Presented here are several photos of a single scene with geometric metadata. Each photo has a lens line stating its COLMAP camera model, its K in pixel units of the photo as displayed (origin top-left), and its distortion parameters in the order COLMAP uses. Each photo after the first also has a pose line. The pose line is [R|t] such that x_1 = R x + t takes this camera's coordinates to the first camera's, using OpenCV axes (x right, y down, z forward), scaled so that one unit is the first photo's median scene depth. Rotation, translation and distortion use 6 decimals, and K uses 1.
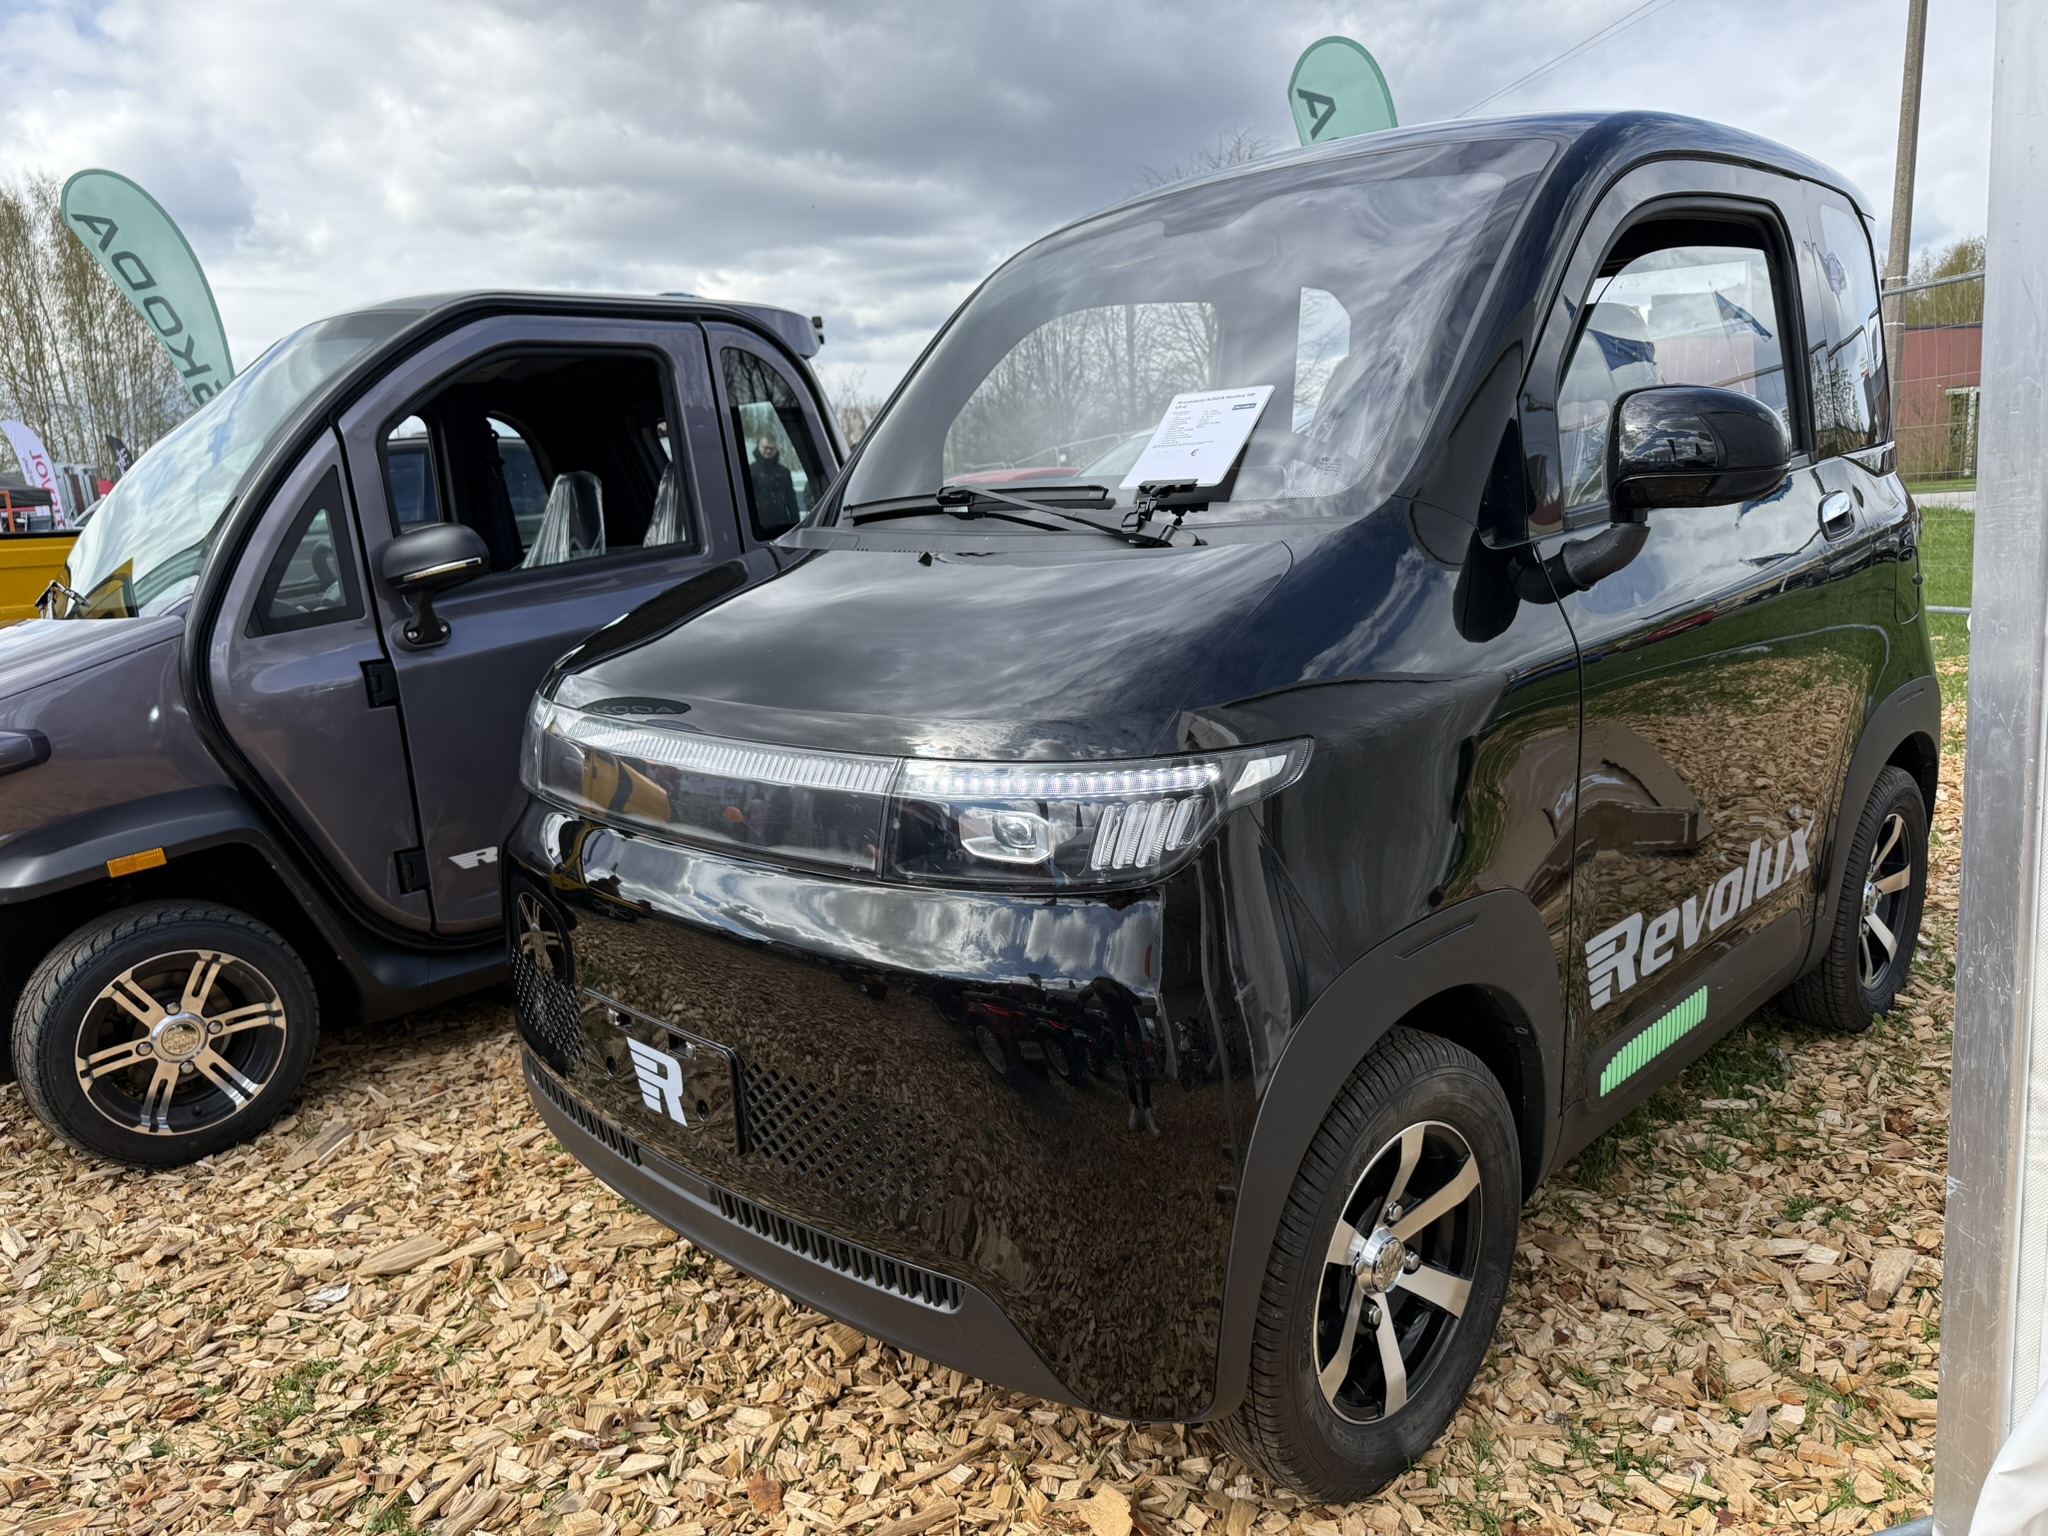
lens RADIAL K [[1447.0, 0, 1033.1], [0, 1447.0, 797.3], [0, 0, 1]] dist [0.009770, -0.008863]
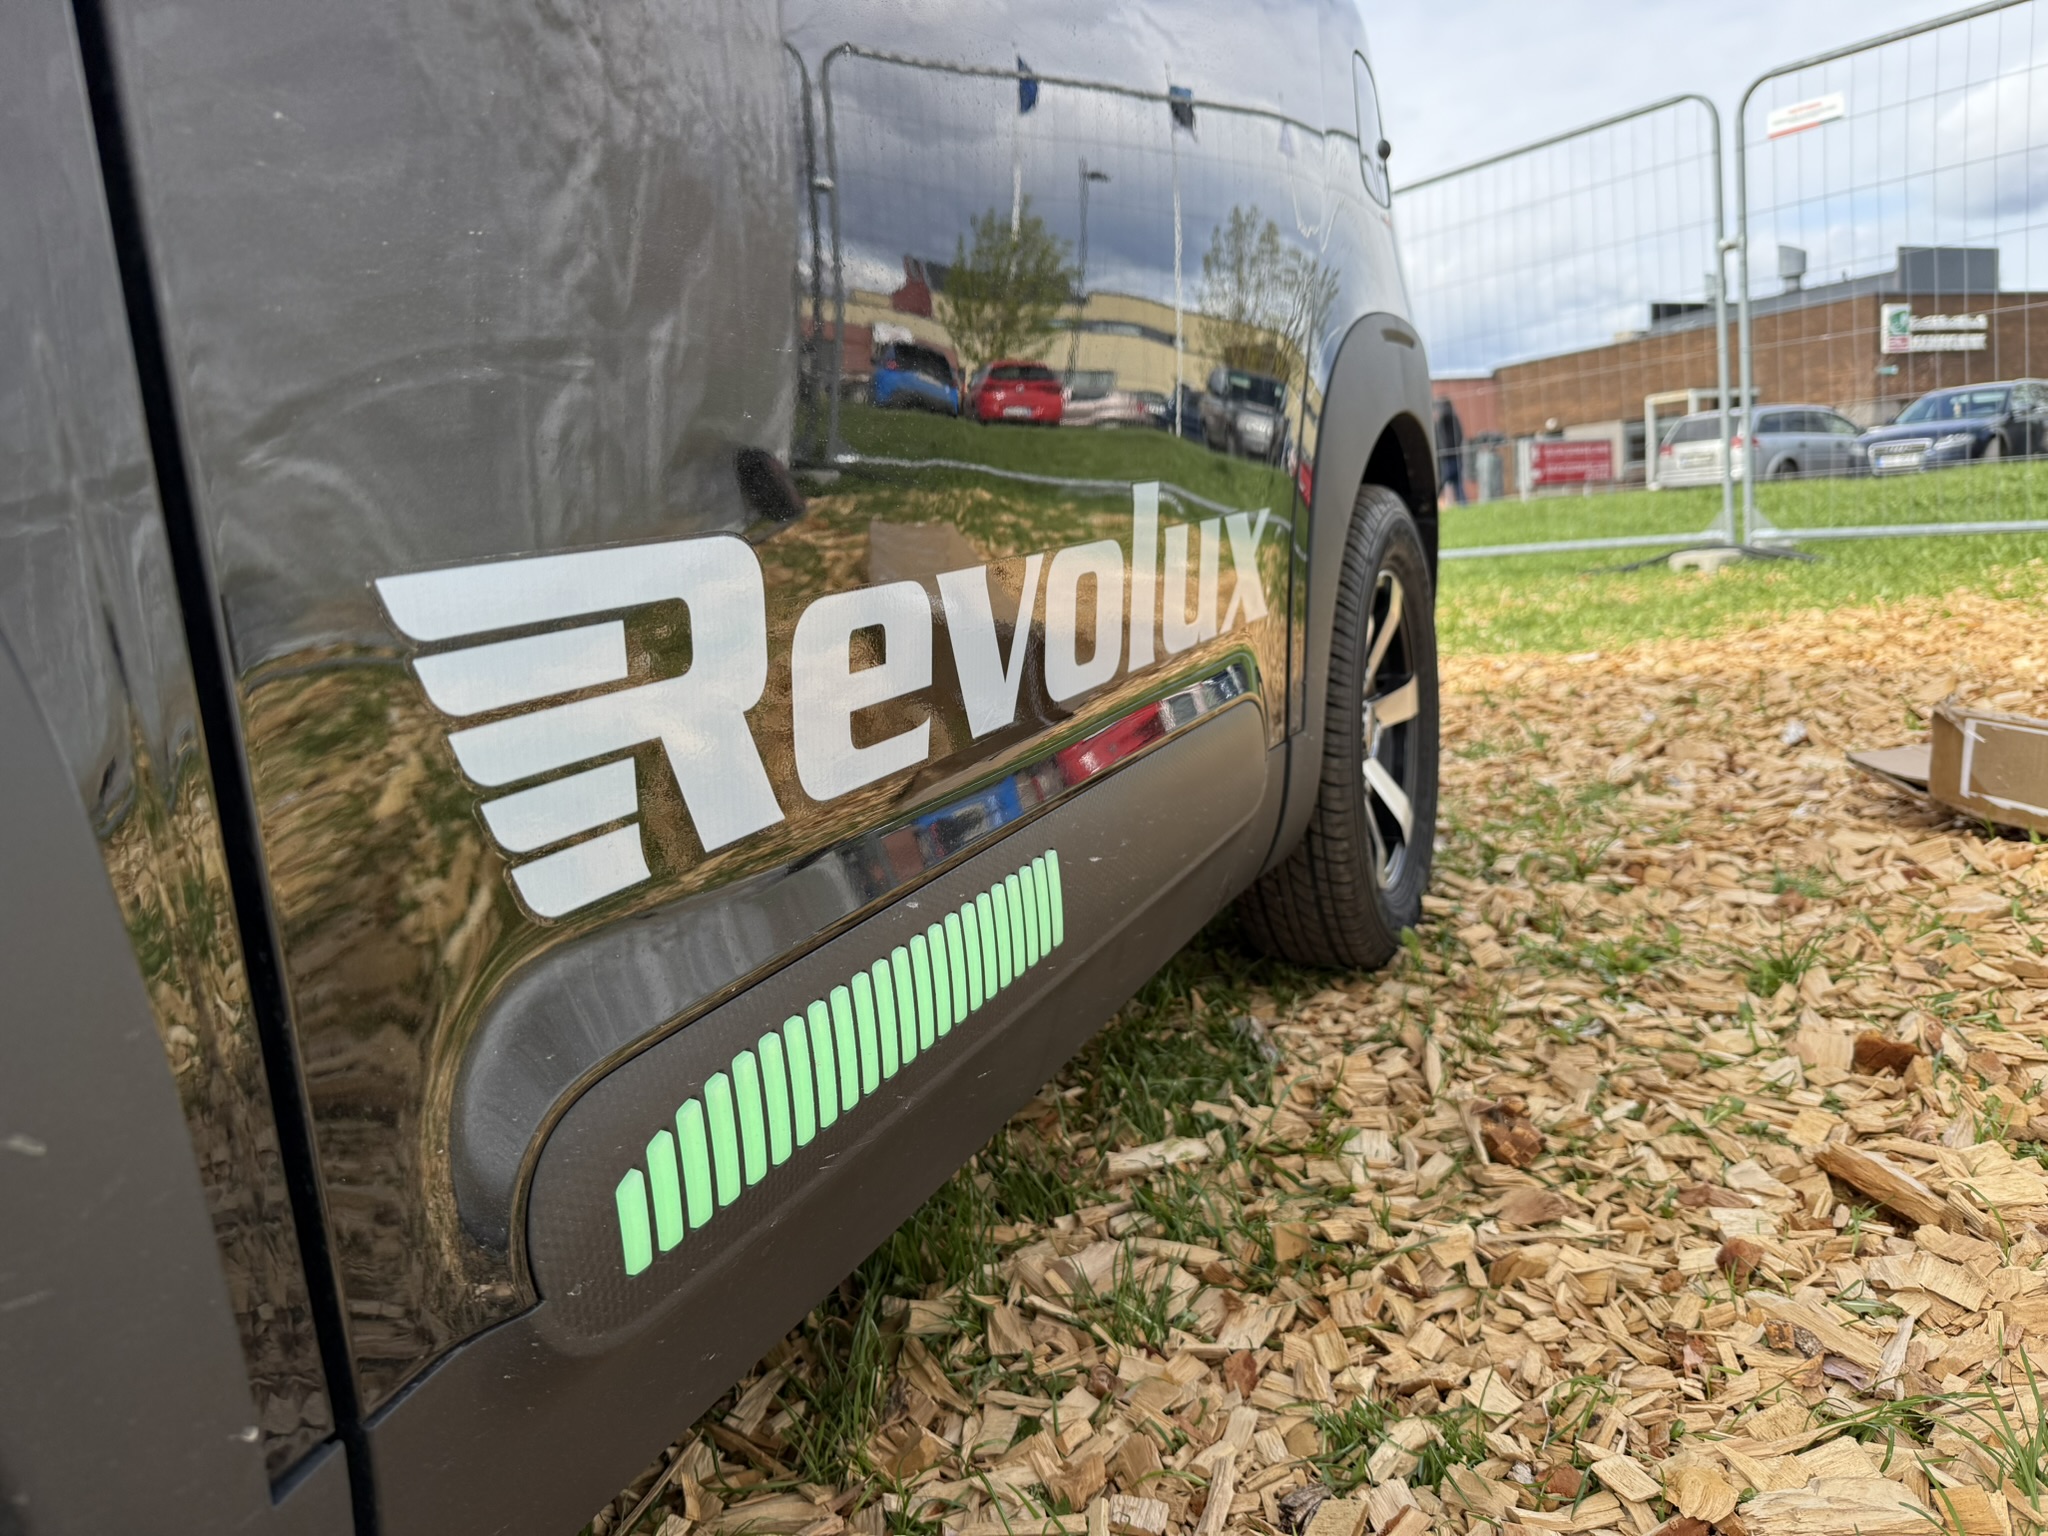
lens RADIAL K [[1438.9, 0, 1027.8], [0, 1438.9, 780.8], [0, 0, 1]] dist [0.055505, -0.070063]
pose [[0.937780, -0.081621, 0.337500, 0.333291], [0.101303, 0.994007, -0.041091, 0.124339], [-0.332123, 0.072724, 0.940428, 0.655279]]
